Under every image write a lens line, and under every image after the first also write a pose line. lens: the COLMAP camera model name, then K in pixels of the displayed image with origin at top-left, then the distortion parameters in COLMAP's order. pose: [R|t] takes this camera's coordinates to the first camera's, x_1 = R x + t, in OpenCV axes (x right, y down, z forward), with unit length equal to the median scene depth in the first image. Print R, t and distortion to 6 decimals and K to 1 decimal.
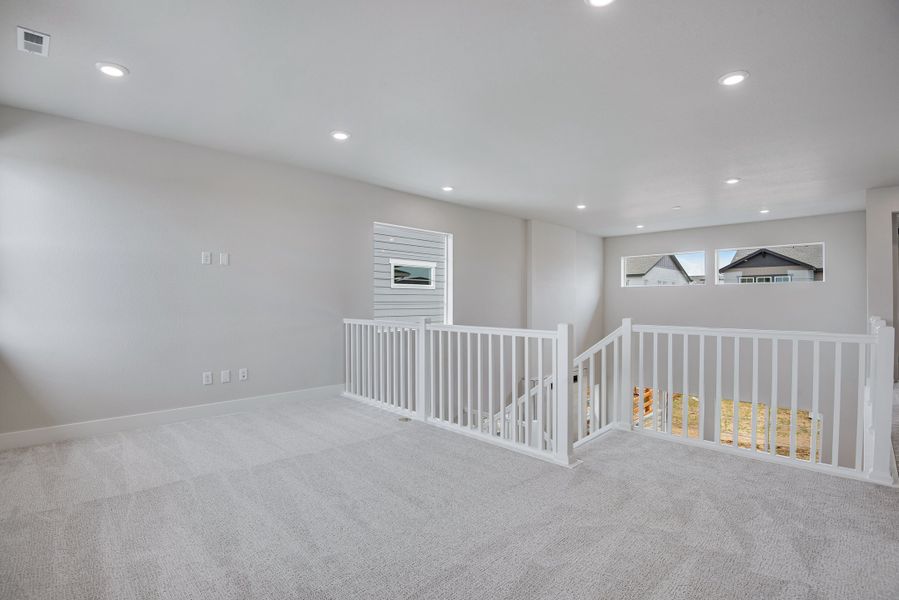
lens RADIAL K [[415.0, 0, 448.9], [0, 415.0, 304.1], [0, 0, 1]] dist [-0.000657, -0.000884]
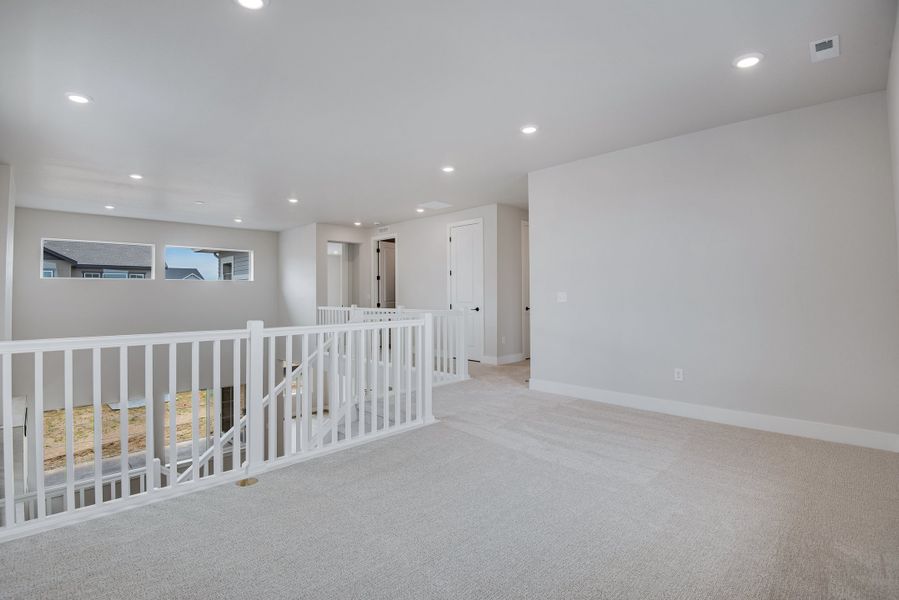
lens RADIAL K [[403.4, 0, 449.5], [0, 403.4, 295.7], [0, 0, 1]] dist [-0.001256, -0.000499]
pose [[0.013859, 0.004665, 0.999893, -1.093312], [0.007804, 0.999958, -0.004773, 0.002132], [-0.999874, 0.007870, 0.013822, 1.044517]]
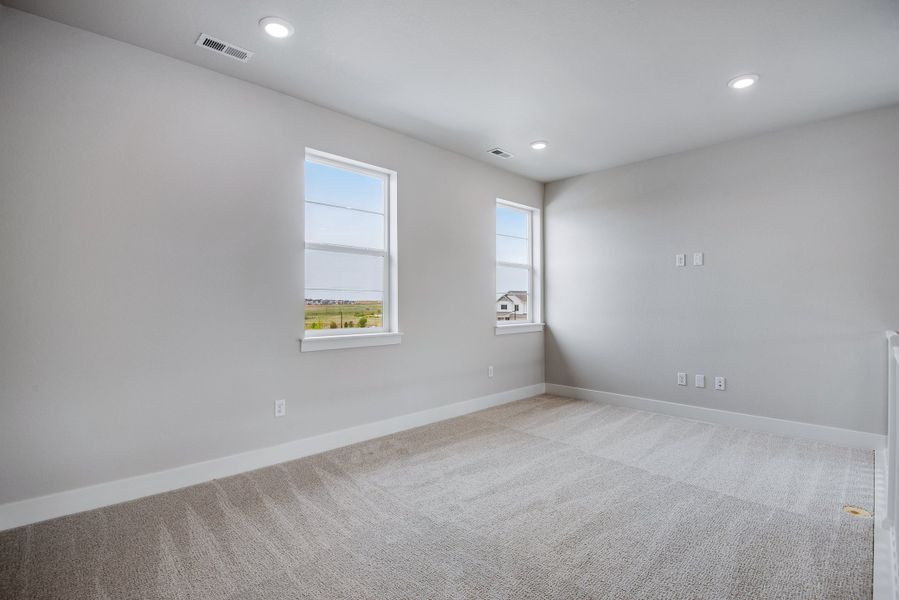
lens RADIAL K [[415.0, 0, 448.9], [0, 415.0, 304.1], [0, 0, 1]] dist [-0.000657, -0.000884]
pose [[0.049161, 0.005528, -0.998776, 0.392047], [-0.006775, 0.999964, 0.005201, -0.004747], [0.998768, 0.006511, 0.049196, 0.372545]]
